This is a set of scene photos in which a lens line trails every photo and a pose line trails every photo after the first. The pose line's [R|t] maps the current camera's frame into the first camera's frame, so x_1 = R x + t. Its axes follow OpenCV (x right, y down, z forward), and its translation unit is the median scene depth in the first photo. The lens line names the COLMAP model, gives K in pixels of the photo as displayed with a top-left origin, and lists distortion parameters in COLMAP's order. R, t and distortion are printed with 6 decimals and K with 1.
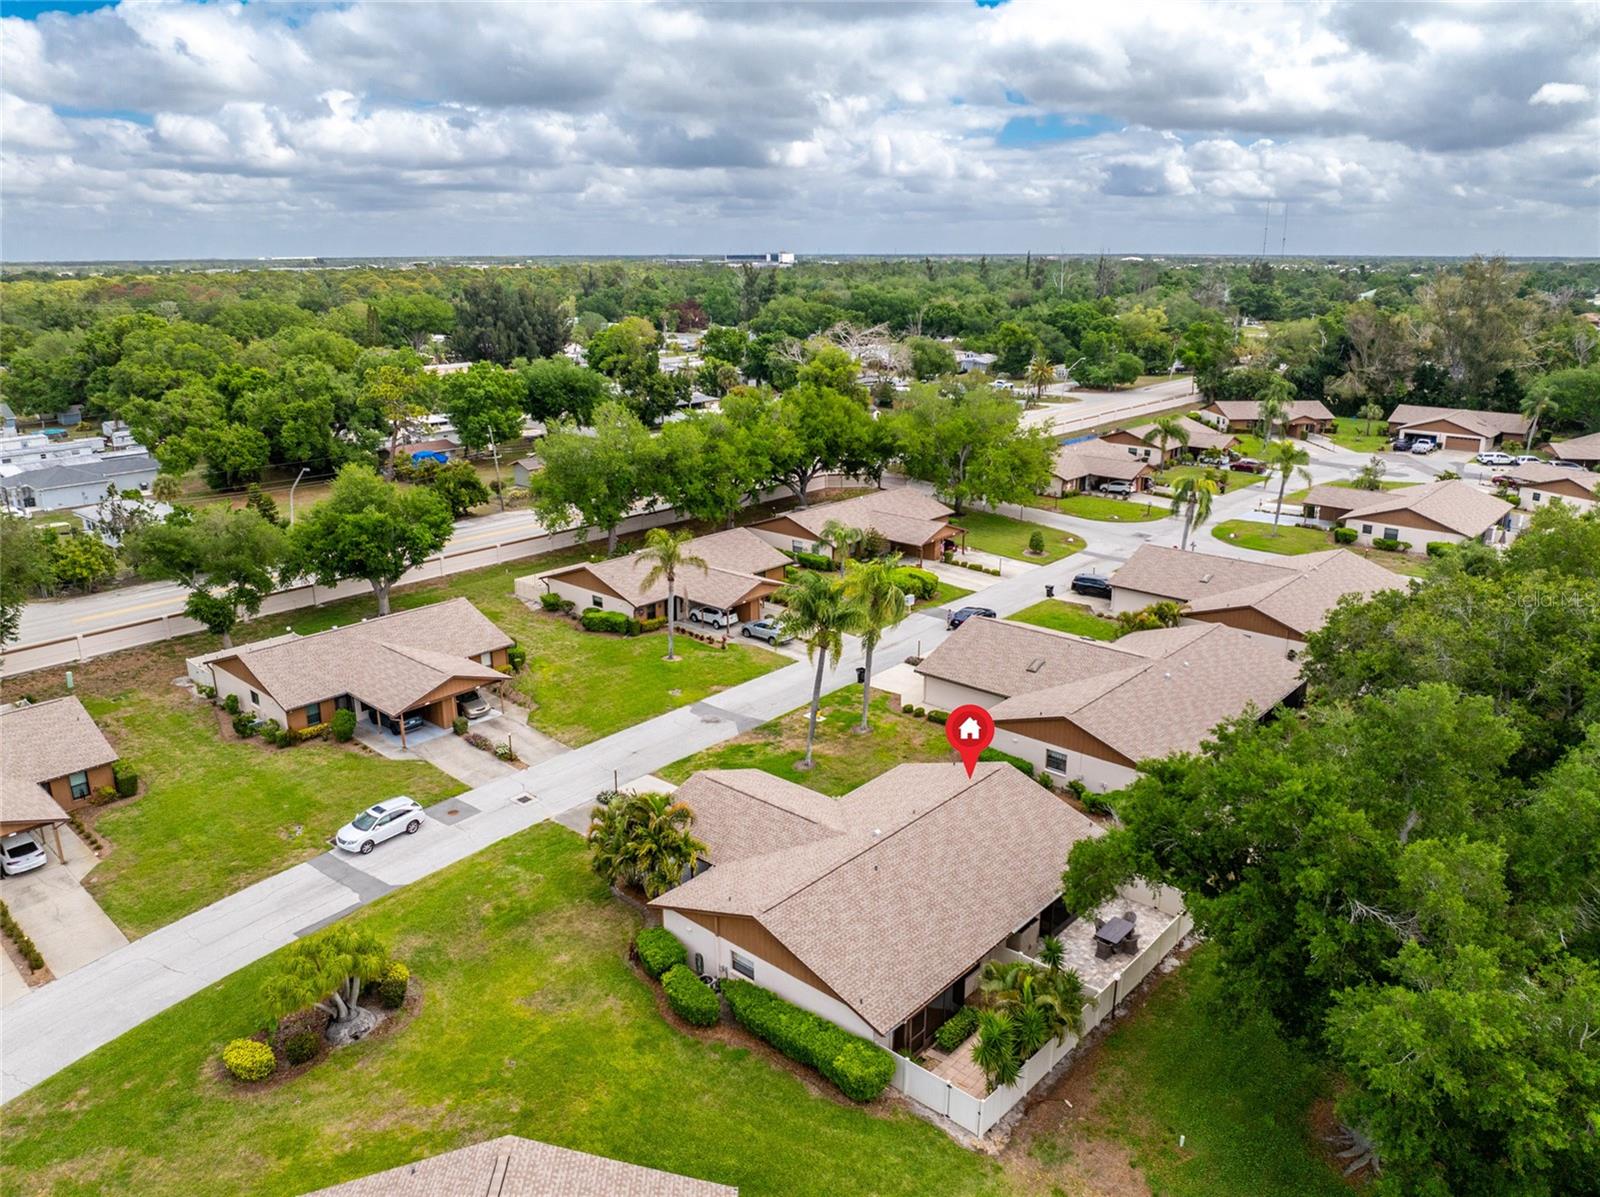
lens RADIAL K [[1059.7, 0, 821.1], [0, 1059.7, 714.8], [0, 0, 1]] dist [-0.019939, 0.001749]
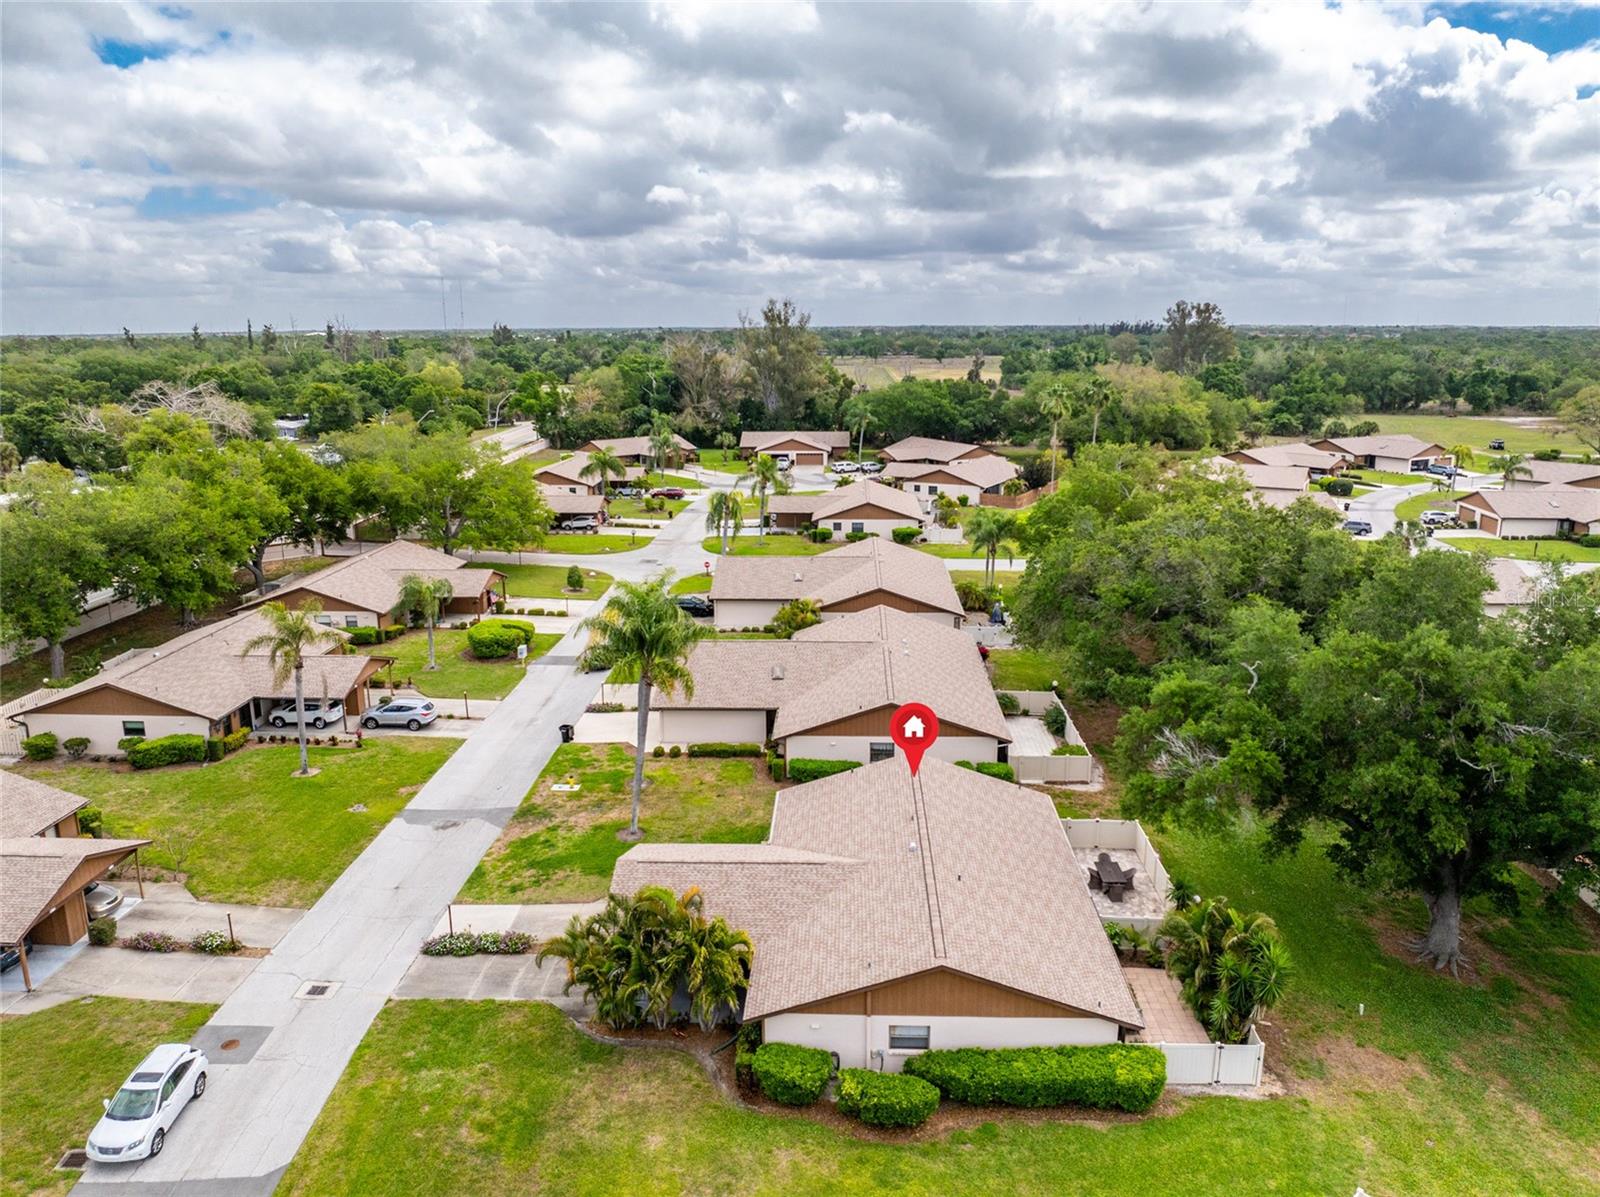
lens RADIAL K [[1101.0, 0, 793.0], [0, 1101.0, 660.3], [0, 0, 1]] dist [-0.039080, -0.000599]
pose [[0.781573, -0.181074, 0.596956, -0.244288], [0.250450, 0.967517, -0.034430, -0.013815], [-0.571331, 0.176417, 0.801535, 0.138849]]
